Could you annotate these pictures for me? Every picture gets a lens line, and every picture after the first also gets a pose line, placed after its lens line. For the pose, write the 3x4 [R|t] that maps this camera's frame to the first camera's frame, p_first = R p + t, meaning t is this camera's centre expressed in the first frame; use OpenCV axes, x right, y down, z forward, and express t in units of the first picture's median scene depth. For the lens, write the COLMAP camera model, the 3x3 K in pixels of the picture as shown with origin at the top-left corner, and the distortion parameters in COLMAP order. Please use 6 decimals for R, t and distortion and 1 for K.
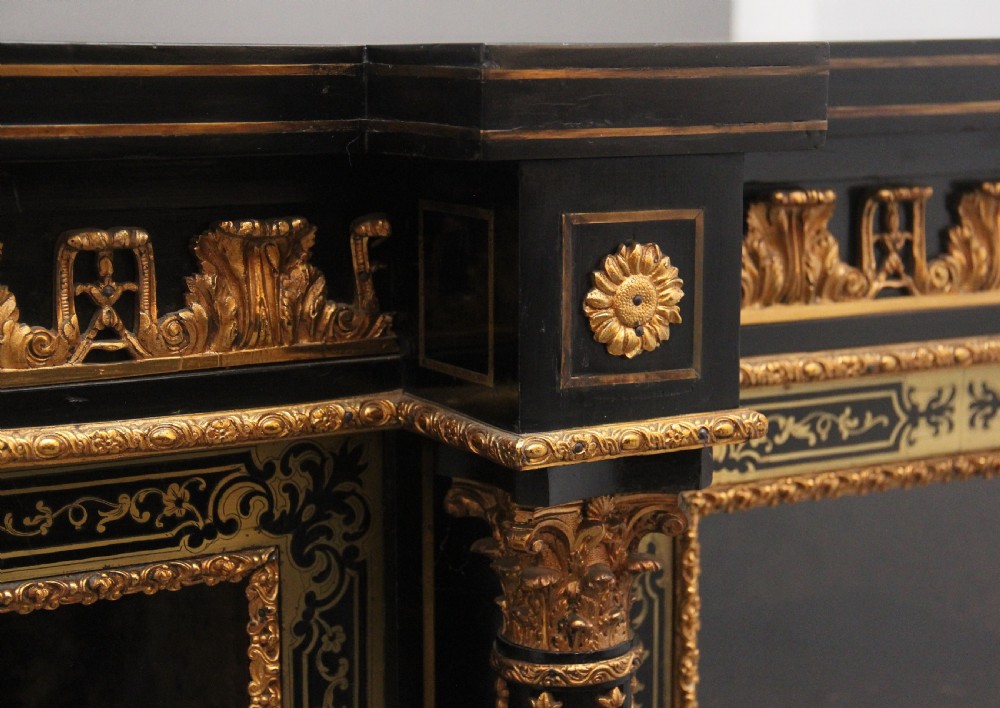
lens RADIAL K [[2083.1, 0, 484.3], [0, 2083.1, 353.8], [0, 0, 1]] dist [0.179418, 0.162357]
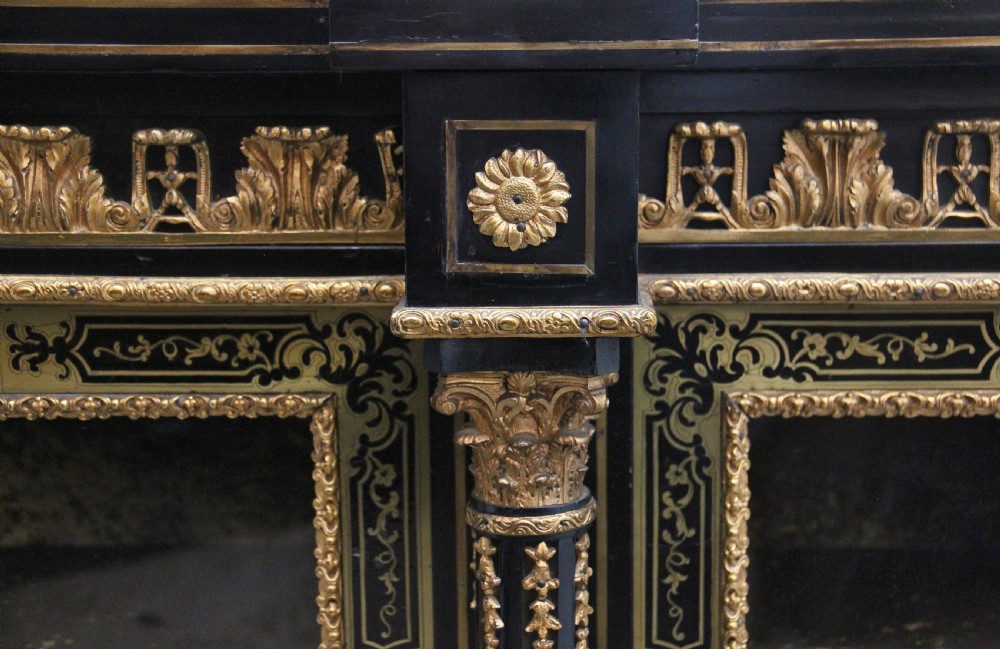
lens RADIAL K [[1615.3, 0, 519.8], [0, 1615.3, 328.4], [0, 0, 1]] dist [0.045626, 0.730102]
pose [[0.849460, 0.076258, -0.522114, 0.507924], [-0.072417, 0.996987, 0.027797, 0.018846], [0.522660, 0.014198, 0.852423, 0.238254]]
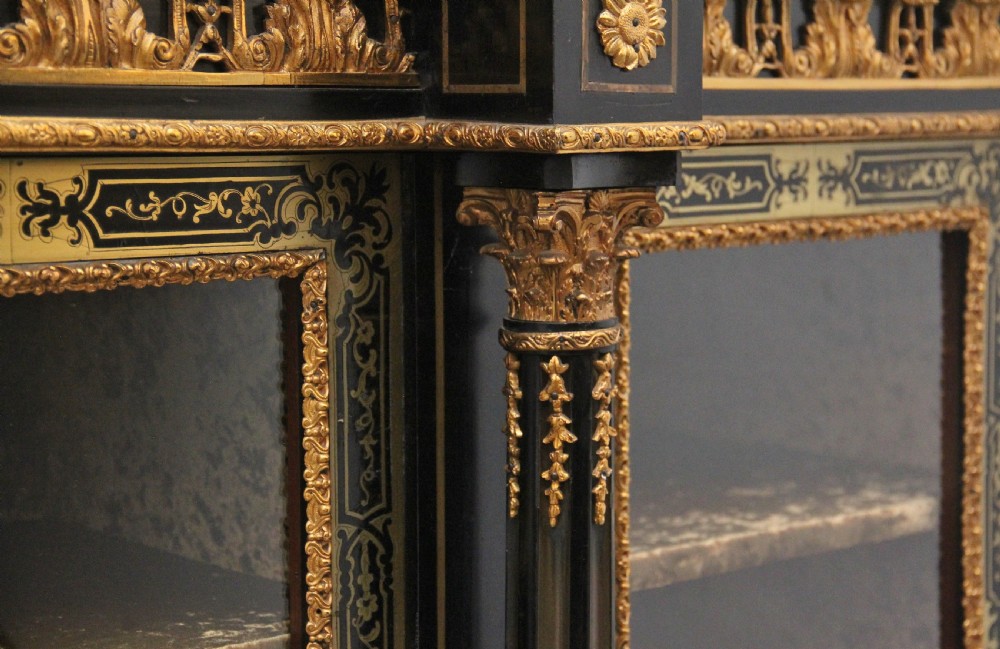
lens RADIAL K [[2182.3, 0, 502.4], [0, 2182.3, 341.0], [0, 0, 1]] dist [0.201439, 0.789345]
pose [[0.977003, -0.024630, 0.211801, -0.271356], [0.034358, 0.998511, -0.042369, 0.205515], [-0.210442, 0.048671, 0.976394, -0.242959]]
